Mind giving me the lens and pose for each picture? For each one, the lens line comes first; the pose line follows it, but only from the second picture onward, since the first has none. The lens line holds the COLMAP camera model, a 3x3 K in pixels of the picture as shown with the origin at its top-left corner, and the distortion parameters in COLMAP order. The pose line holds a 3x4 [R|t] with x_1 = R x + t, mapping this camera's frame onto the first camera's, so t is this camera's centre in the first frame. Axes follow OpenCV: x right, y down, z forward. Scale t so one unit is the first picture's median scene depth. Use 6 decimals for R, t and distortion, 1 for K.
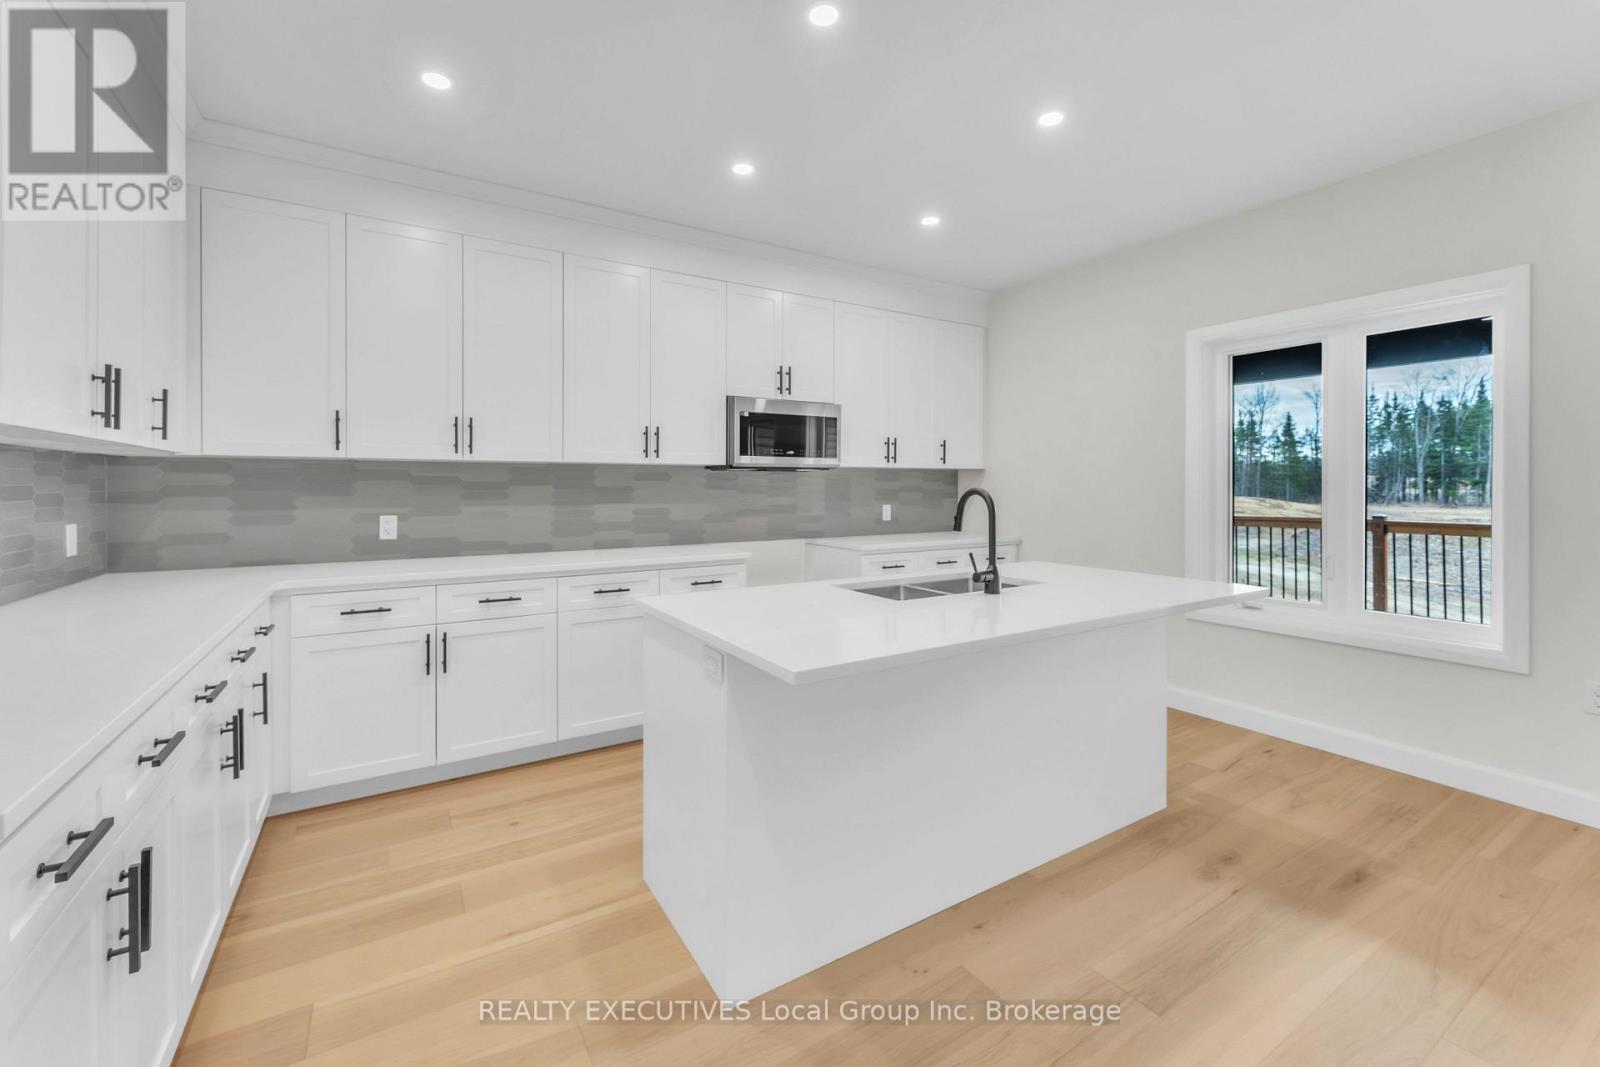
lens RADIAL K [[658.8, 0, 797.4], [0, 658.8, 485.7], [0, 0, 1]] dist [0.001574, -0.000188]
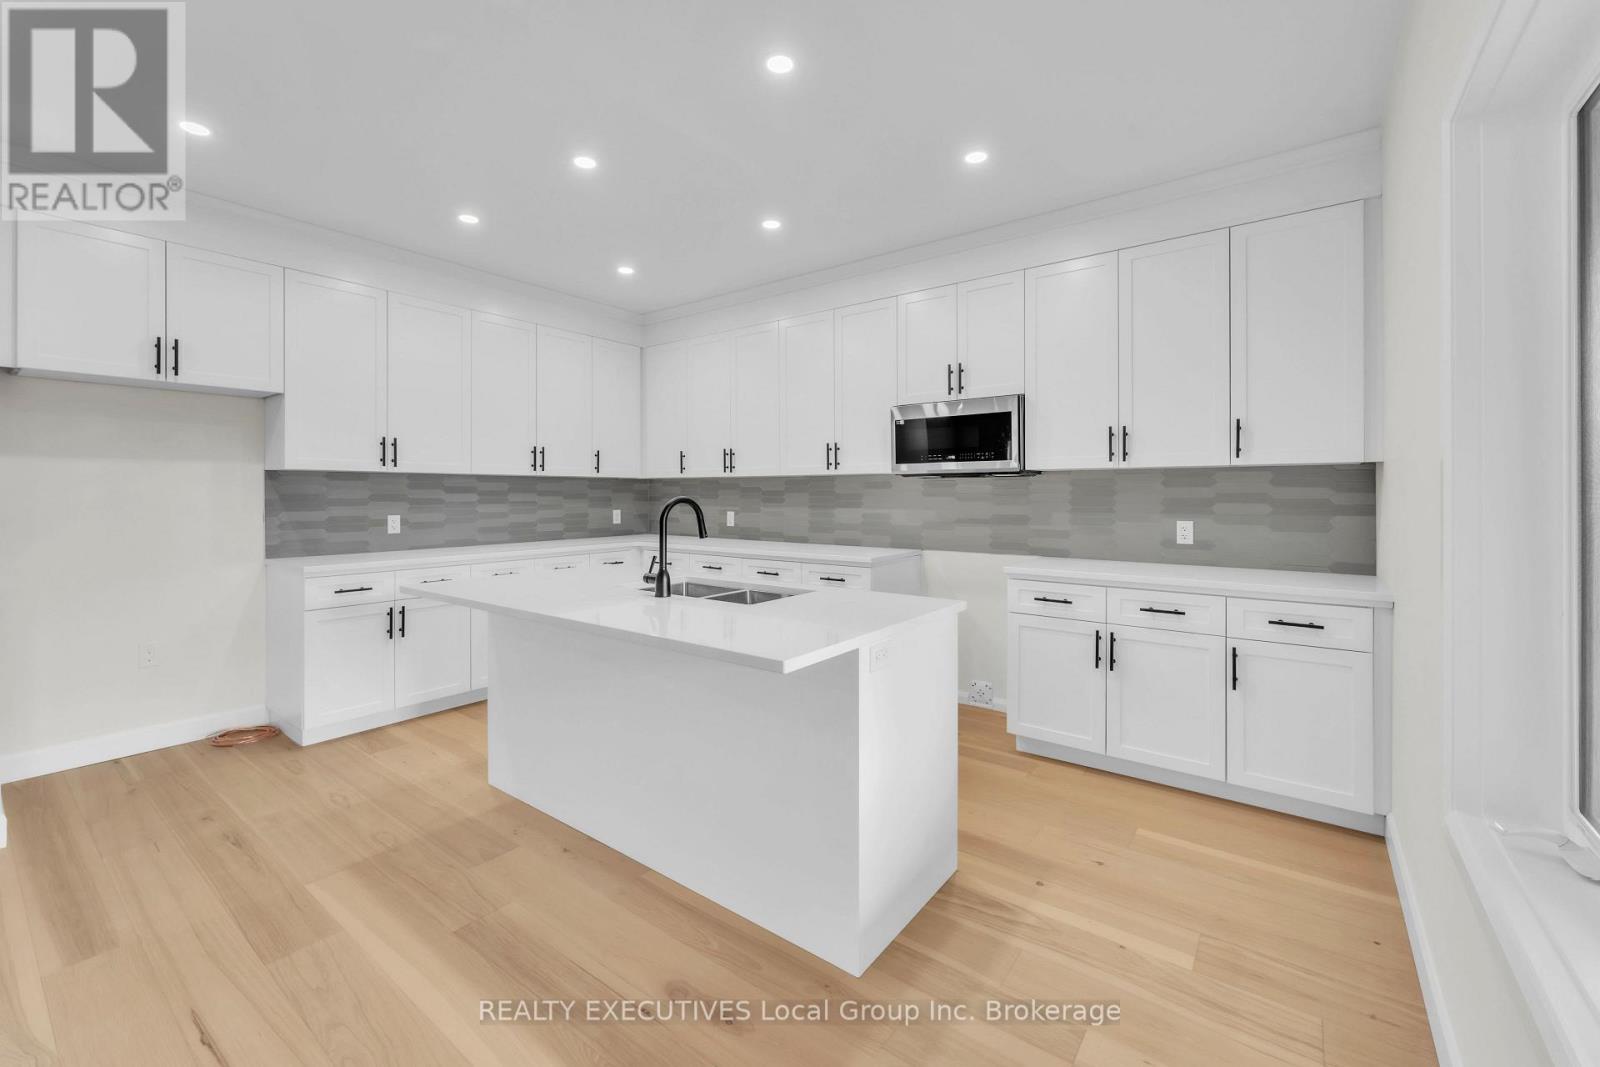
lens RADIAL K [[656.1, 0, 801.4], [0, 656.1, 495.1], [0, 0, 1]] dist [0.001199, -0.000278]
pose [[0.361493, 0.003252, -0.932369, 0.870509], [0.000658, 0.999993, 0.003743, -0.000884], [0.932375, -0.001966, 0.361488, 0.533027]]
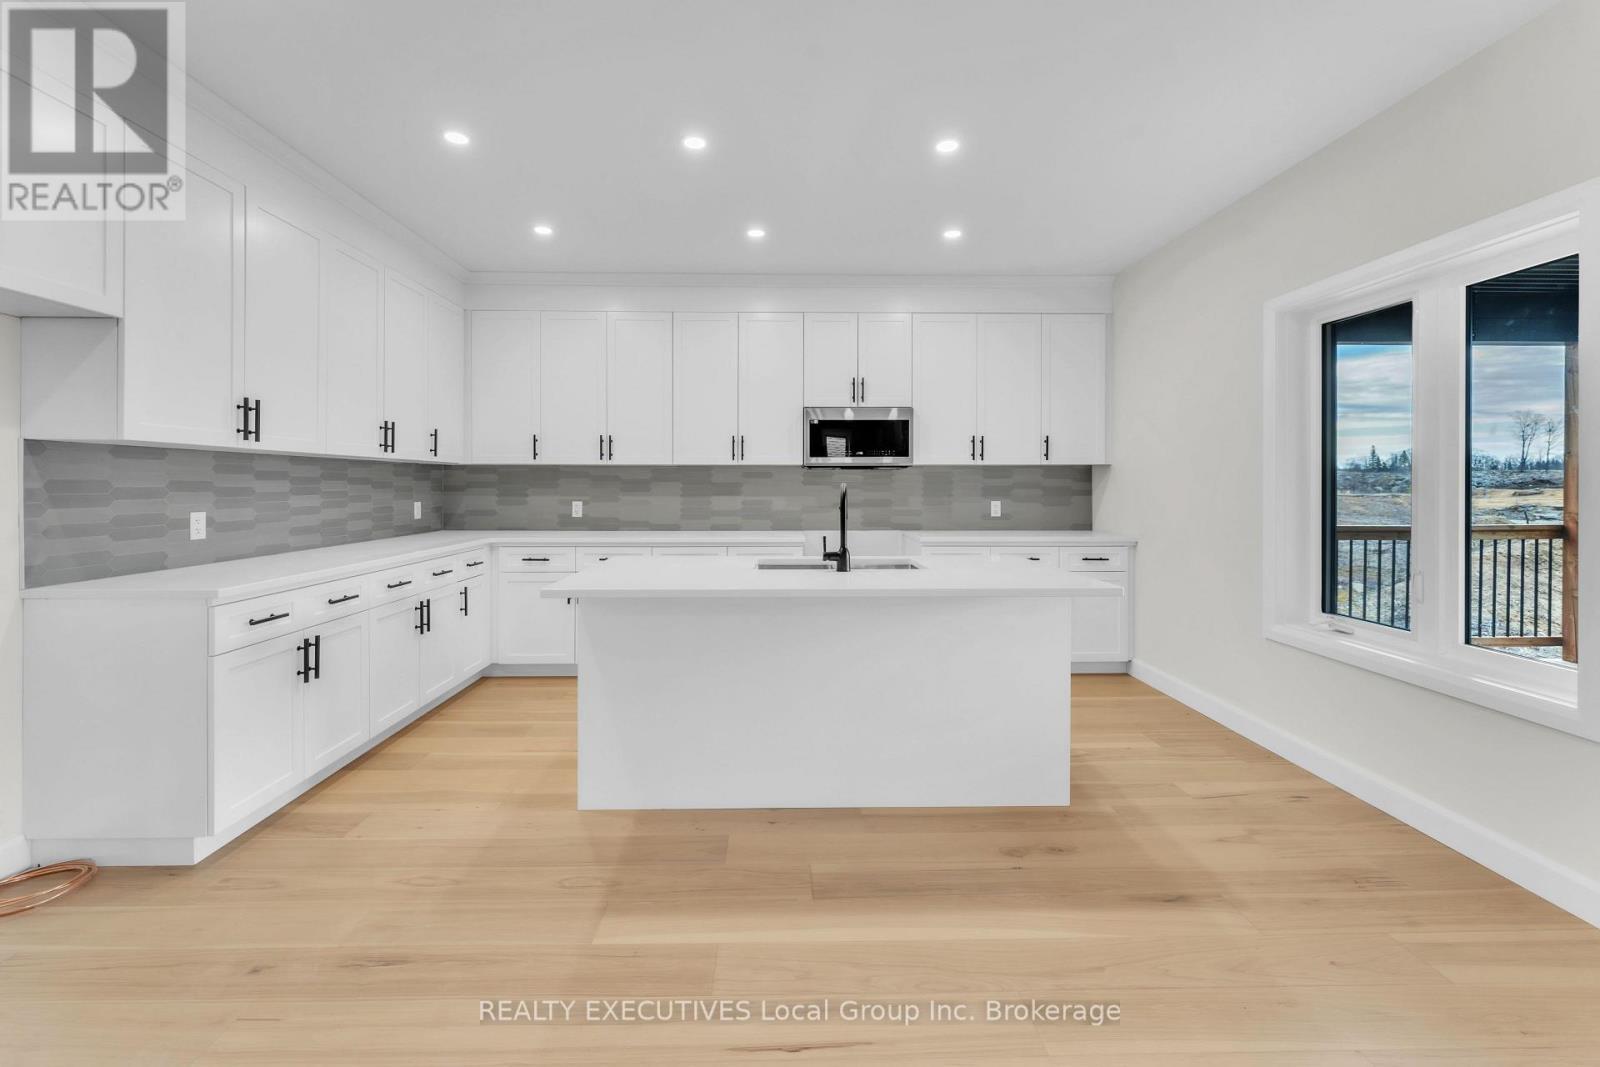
lens RADIAL K [[657.6, 0, 792.5], [0, 657.6, 482.3], [0, 0, 1]] dist [-0.000570, -0.000091]
pose [[0.862205, 0.000232, -0.506559, 0.527746], [-0.001549, 0.999996, -0.002178, 0.003489], [0.506557, 0.002662, 0.862203, -0.049408]]
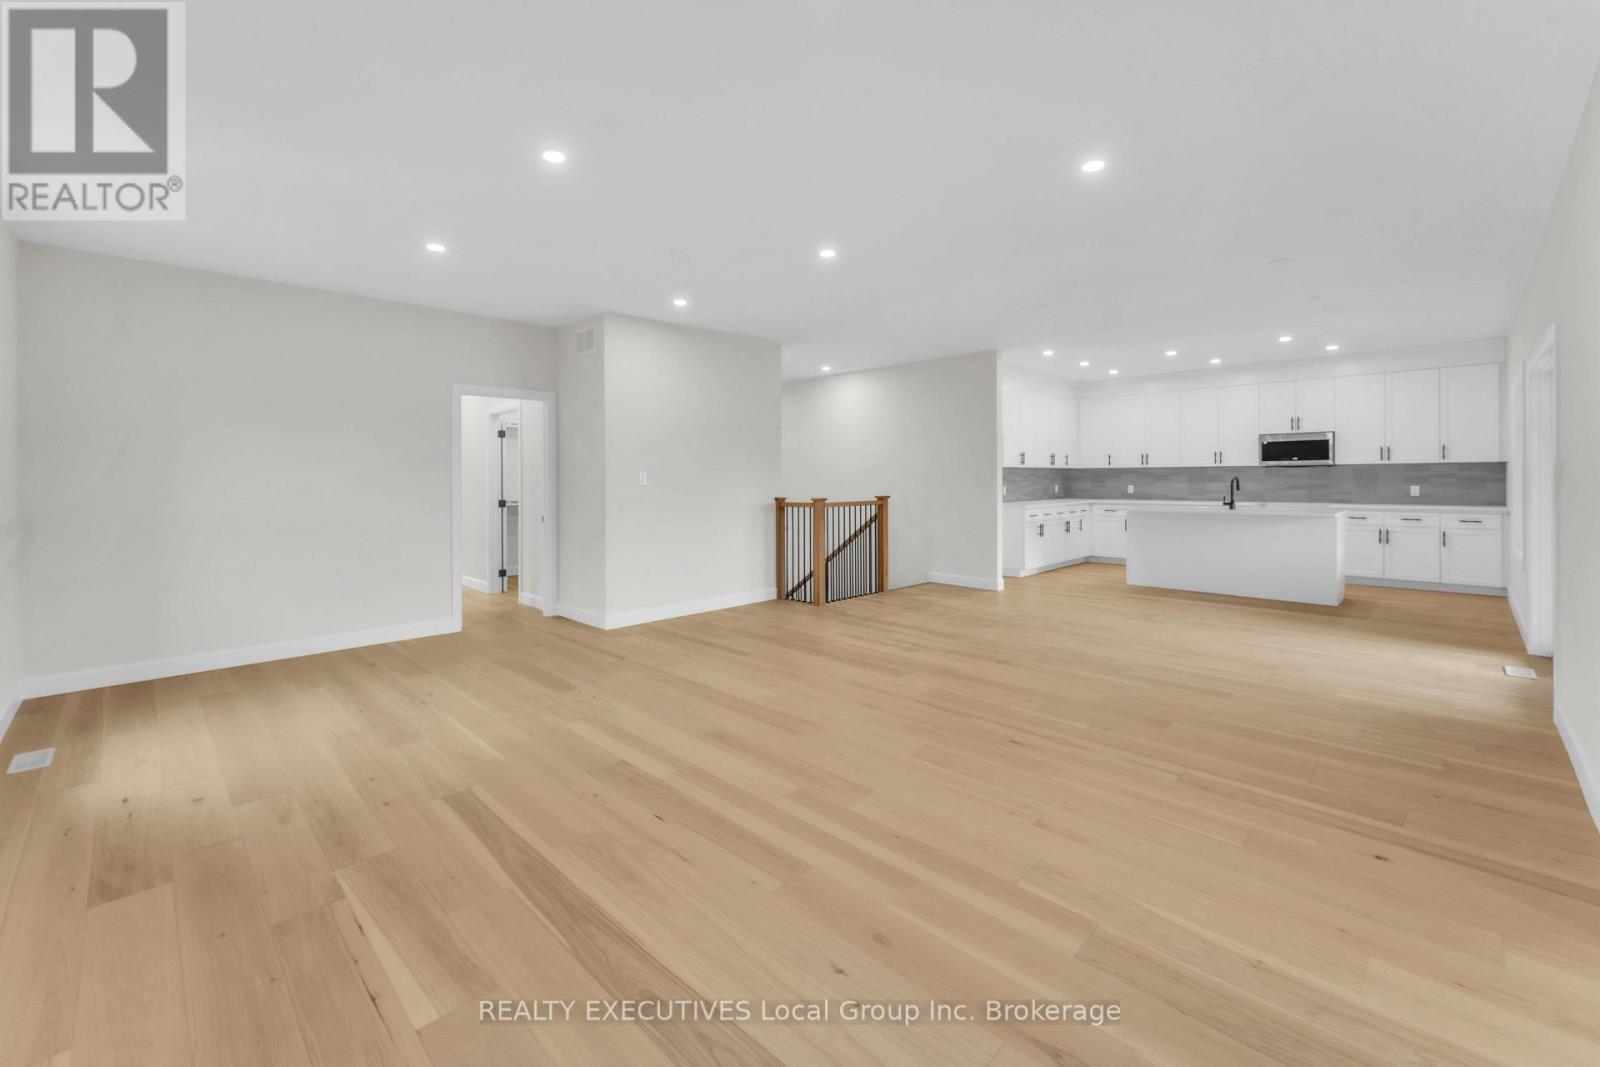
lens RADIAL K [[658.8, 0, 797.4], [0, 658.8, 485.7], [0, 0, 1]] dist [0.001574, -0.000188]
pose [[0.231847, 0.011073, -0.972689, 1.859296], [0.006857, 0.999892, 0.013018, -0.003320], [0.972728, -0.009688, 0.231745, -1.136088]]
